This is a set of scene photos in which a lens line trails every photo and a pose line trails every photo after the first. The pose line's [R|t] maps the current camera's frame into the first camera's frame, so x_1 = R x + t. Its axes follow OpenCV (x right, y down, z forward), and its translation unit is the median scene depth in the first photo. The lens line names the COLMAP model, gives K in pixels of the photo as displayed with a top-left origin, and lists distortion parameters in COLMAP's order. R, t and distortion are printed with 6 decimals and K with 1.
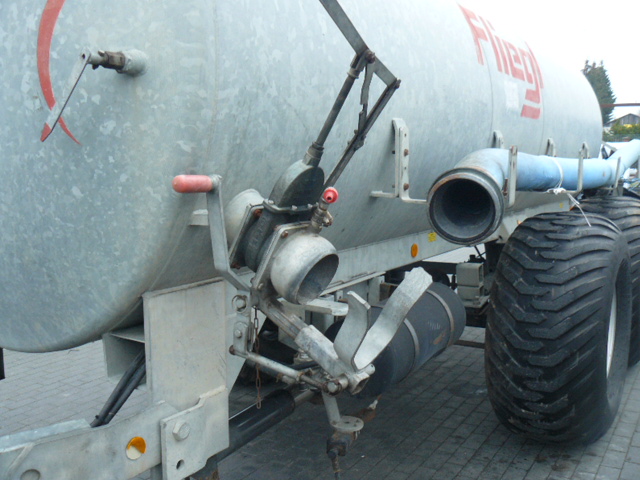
lens RADIAL K [[692.2, 0, 320.0], [0, 692.2, 240.0], [0, 0, 1]] dist [-0.202817, 0.230018]
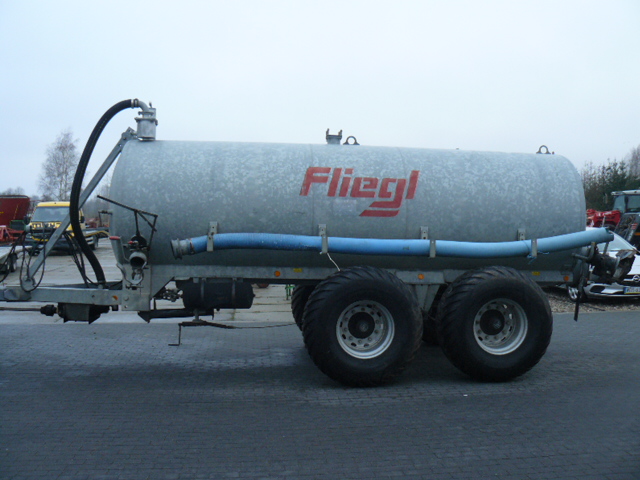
lens RADIAL K [[692.2, 0, 320.0], [0, 692.2, 240.0], [0, 0, 1]] dist [-0.202817, 0.230018]
pose [[0.612037, 0.047309, -0.789413, 3.741327], [-0.115252, 0.992888, -0.029852, -0.082904], [0.782386, 0.109252, 0.613136, -0.657460]]
